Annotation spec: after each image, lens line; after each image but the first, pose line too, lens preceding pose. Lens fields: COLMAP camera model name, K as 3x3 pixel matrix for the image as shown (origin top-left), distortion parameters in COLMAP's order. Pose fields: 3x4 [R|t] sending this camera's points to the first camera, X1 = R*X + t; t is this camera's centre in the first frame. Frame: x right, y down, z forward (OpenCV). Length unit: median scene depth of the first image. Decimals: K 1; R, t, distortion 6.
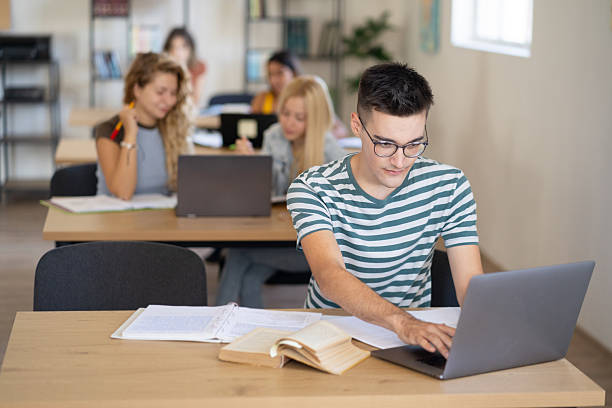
lens RADIAL K [[1437.9, 0, 306.0], [0, 1437.9, 204.0], [0, 0, 1]] dist [-0.017203, -0.352456]
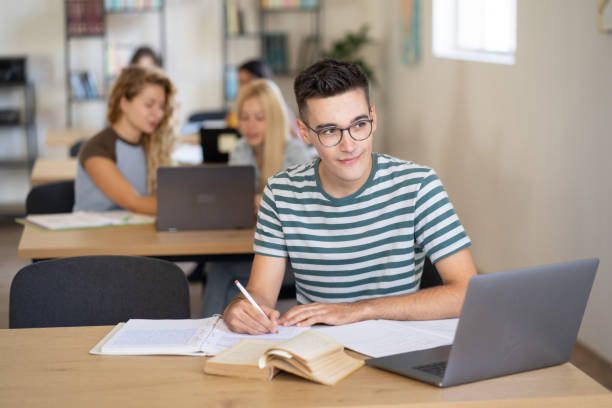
lens RADIAL K [[1437.9, 0, 306.0], [0, 1437.9, 204.0], [0, 0, 1]] dist [-0.017203, -0.352456]
pose [[0.999601, -0.025091, 0.012960, -0.002401], [0.025310, 0.999536, -0.016966, 0.010707], [-0.012528, 0.017287, 0.999772, 0.038108]]
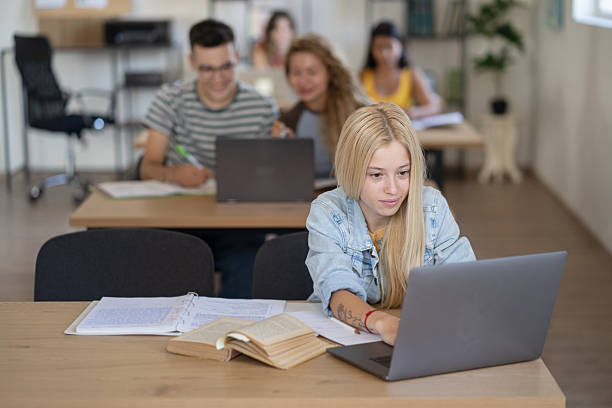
lens RADIAL K [[1437.9, 0, 306.0], [0, 1437.9, 204.0], [0, 0, 1]] dist [-0.017203, -0.352456]
pose [[0.990456, -0.001777, -0.137821, 0.115627], [0.003364, 0.999931, 0.011284, -0.000678], [0.137792, -0.011640, 0.990393, 0.060339]]
